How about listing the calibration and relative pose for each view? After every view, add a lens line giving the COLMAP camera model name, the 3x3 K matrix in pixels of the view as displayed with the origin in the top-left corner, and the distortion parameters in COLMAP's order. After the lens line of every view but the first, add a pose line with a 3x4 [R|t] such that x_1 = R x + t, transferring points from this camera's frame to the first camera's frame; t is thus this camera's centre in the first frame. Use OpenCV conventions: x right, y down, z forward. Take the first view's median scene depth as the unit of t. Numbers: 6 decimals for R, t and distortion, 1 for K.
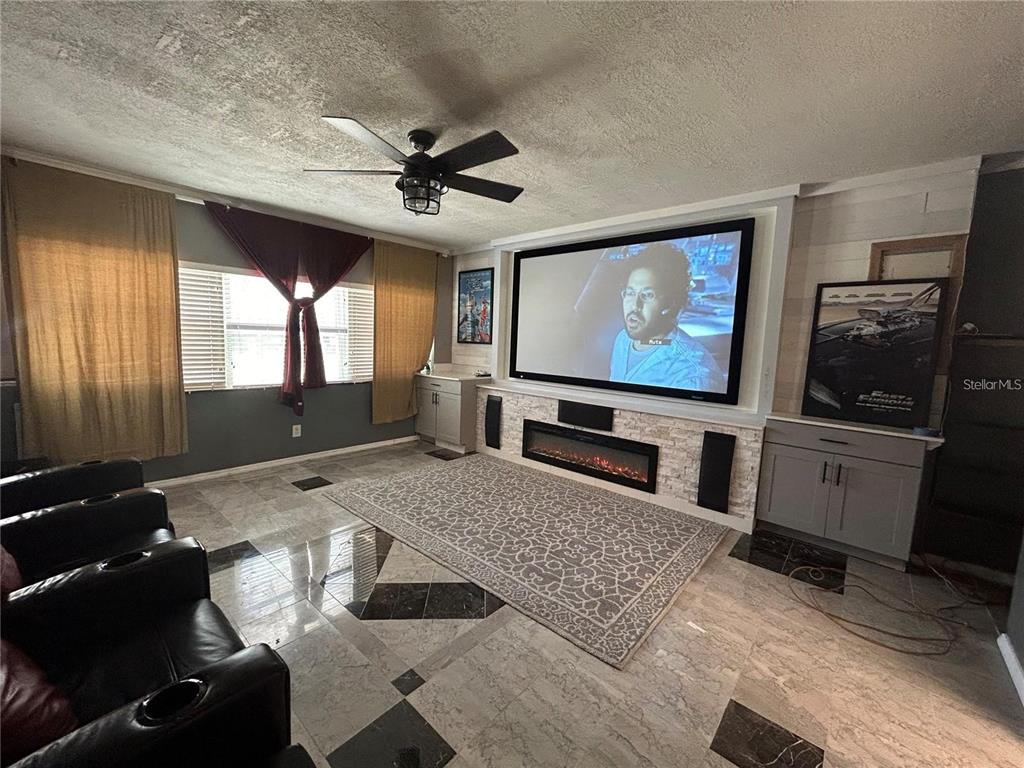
lens RADIAL K [[414.2, 0, 510.6], [0, 414.2, 385.8], [0, 0, 1]] dist [-0.002365, 0.000237]
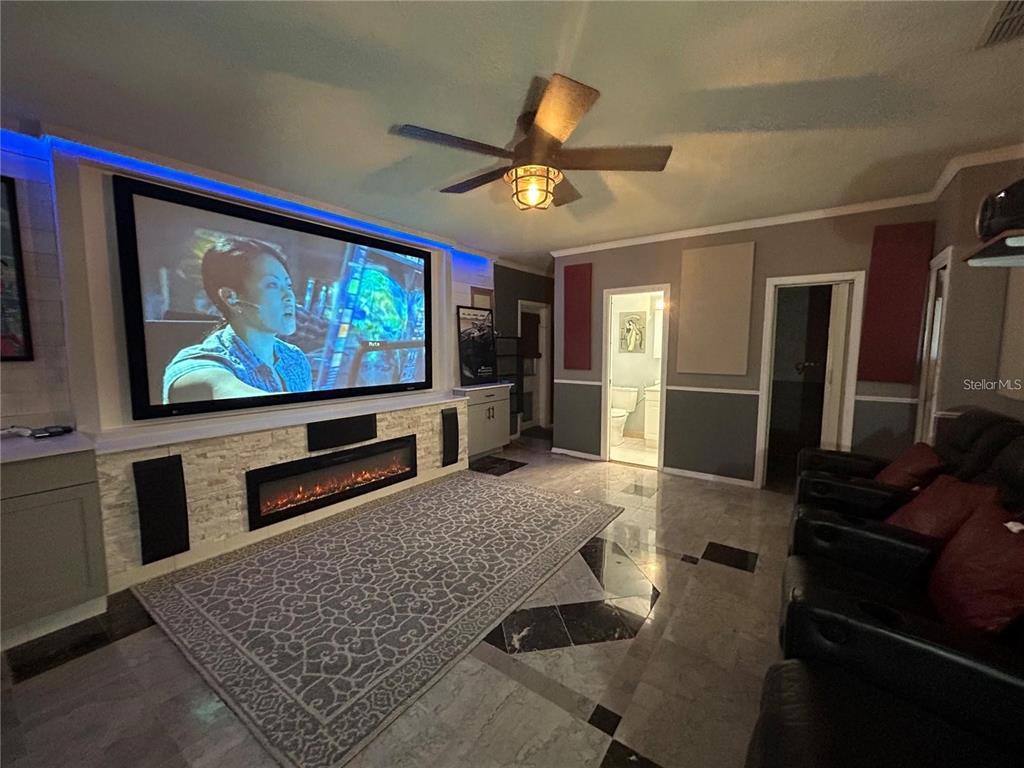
lens RADIAL K [[414.2, 0, 510.9], [0, 414.2, 382.2], [0, 0, 1]] dist [-0.002365, 0.000237]
pose [[-0.103367, -0.123942, 0.986891, -0.839953], [0.109940, 0.984702, 0.135182, -0.130987], [-0.988549, 0.122472, -0.088159, 0.873677]]
